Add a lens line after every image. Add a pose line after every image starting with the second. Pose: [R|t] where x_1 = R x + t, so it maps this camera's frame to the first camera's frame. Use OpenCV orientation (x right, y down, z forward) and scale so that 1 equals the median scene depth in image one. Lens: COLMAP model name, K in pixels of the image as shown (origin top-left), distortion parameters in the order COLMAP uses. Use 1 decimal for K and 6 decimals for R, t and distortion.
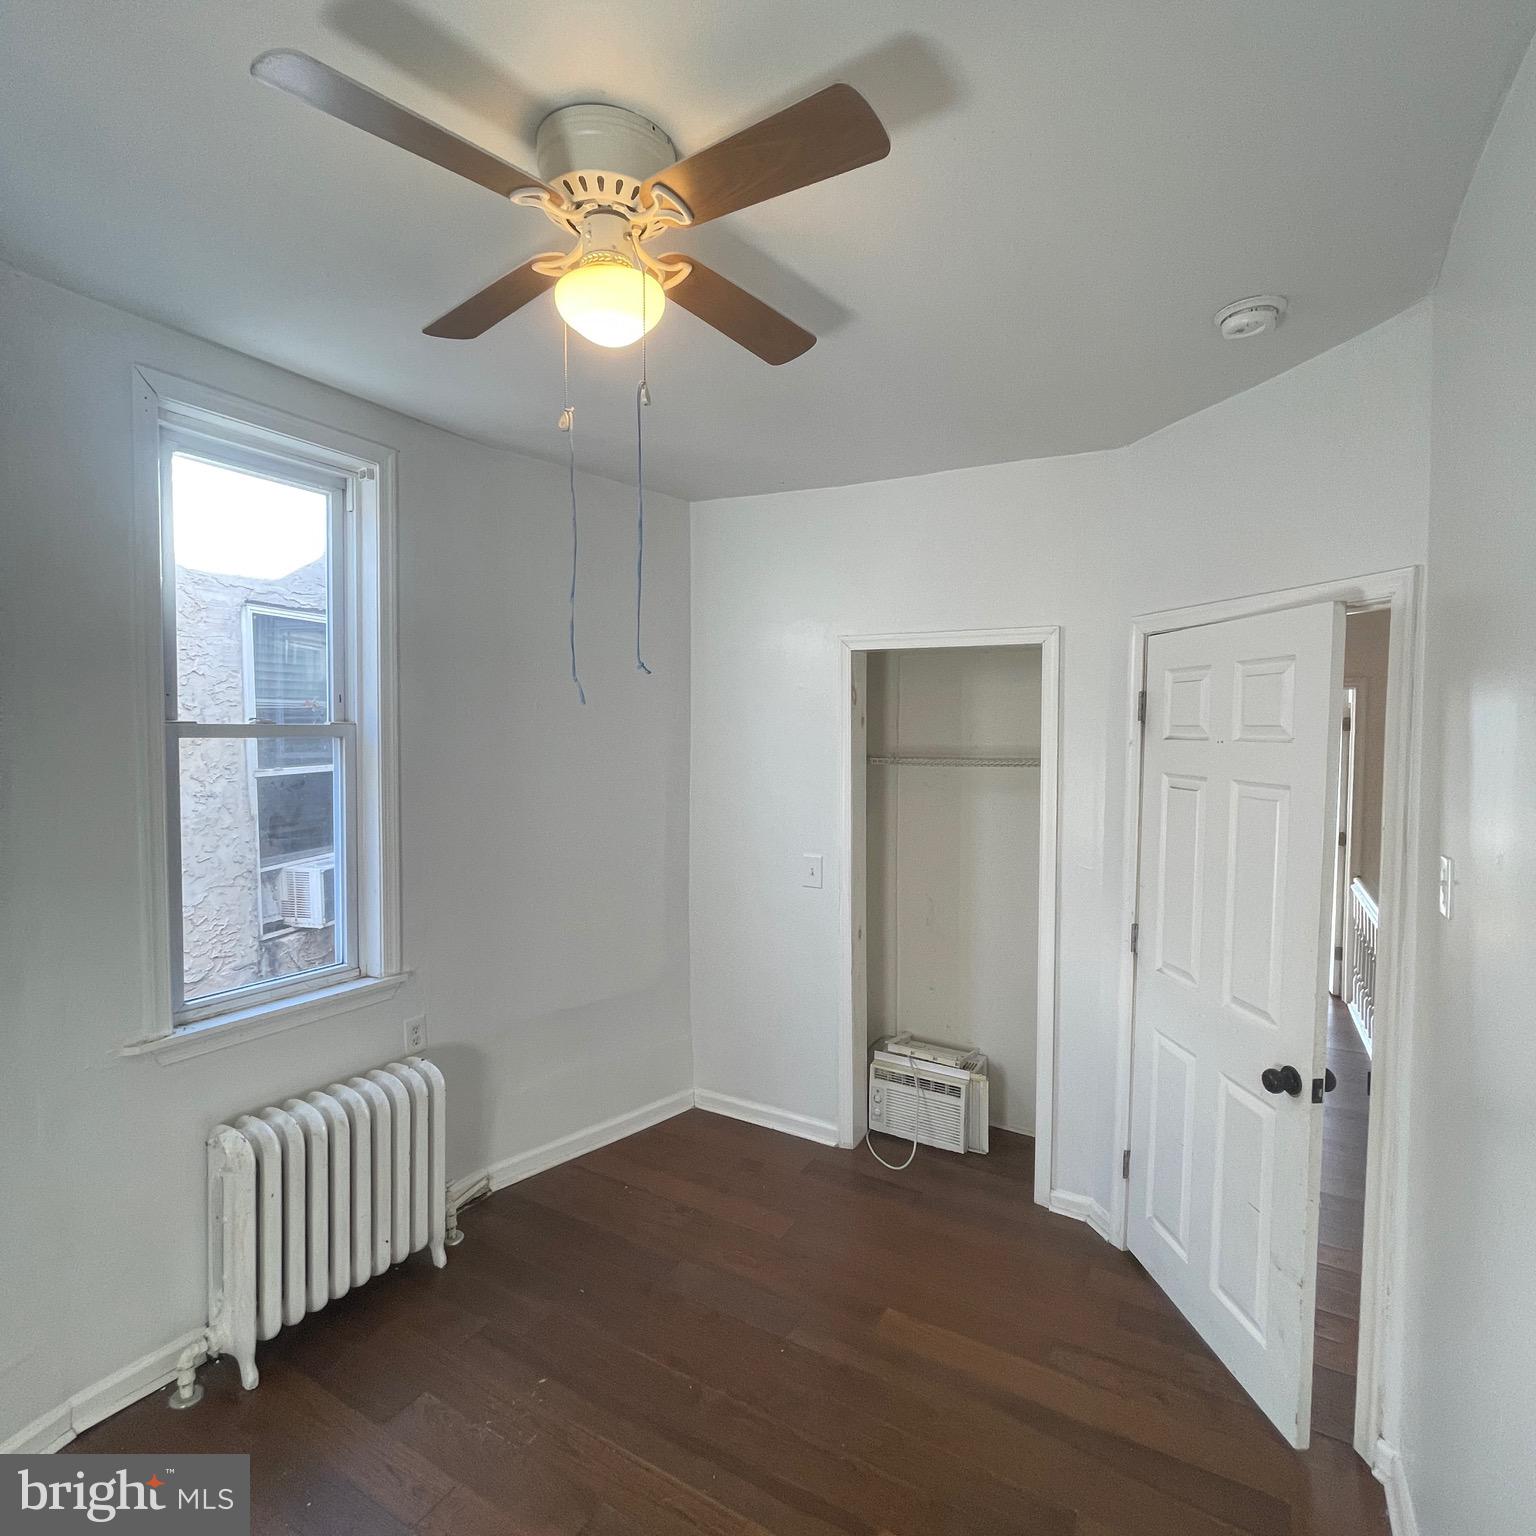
lens RADIAL K [[824.2, 0, 770.8], [0, 824.2, 771.1], [0, 0, 1]] dist [-0.009017, 0.004168]
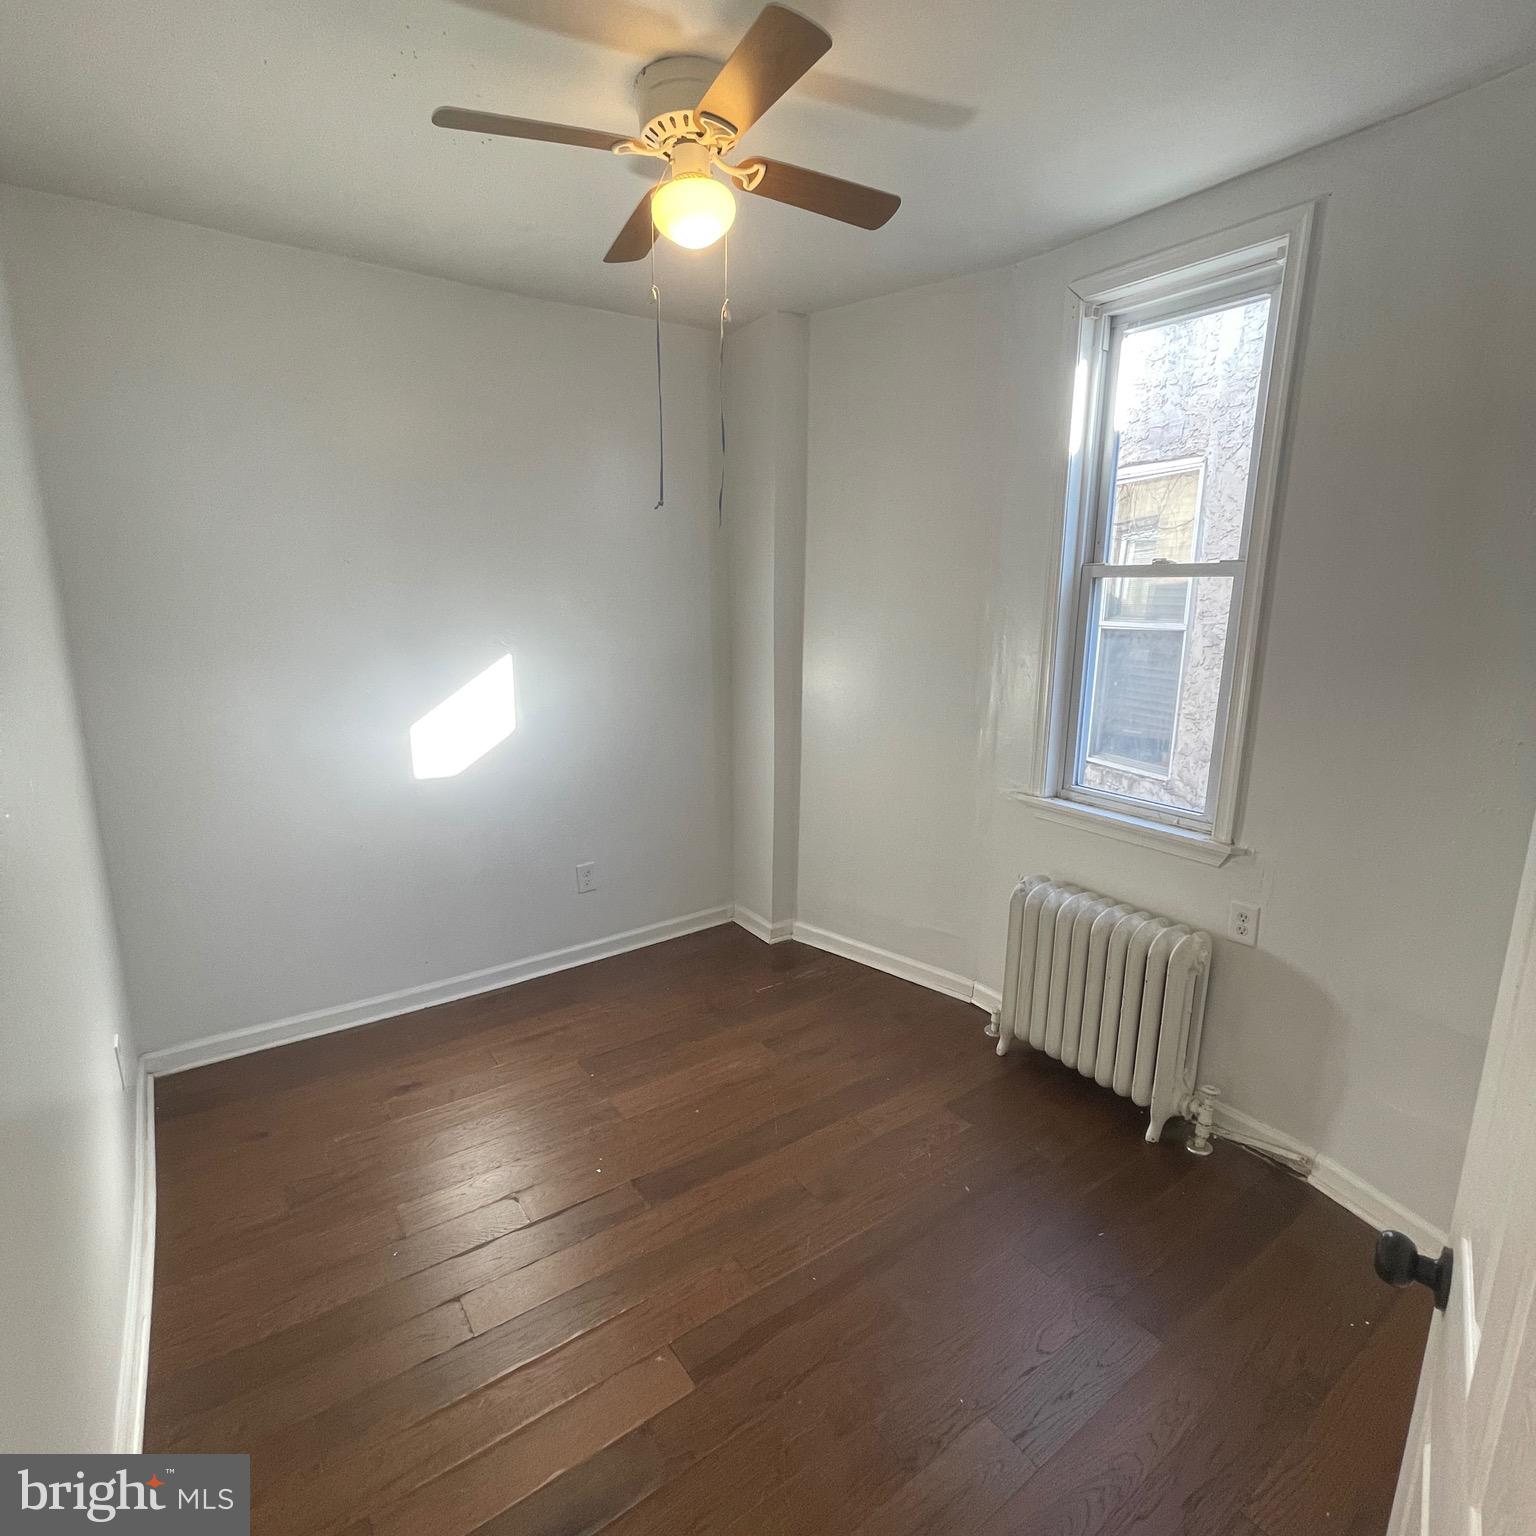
lens RADIAL K [[824.2, 0, 766.2], [0, 824.2, 770.1], [0, 0, 1]] dist [-0.009017, 0.004168]
pose [[-0.419387, 0.179022, -0.889981, 0.573258], [-0.051748, 0.974054, 0.220319, -0.004623], [0.906332, 0.138453, -0.399242, 0.937567]]
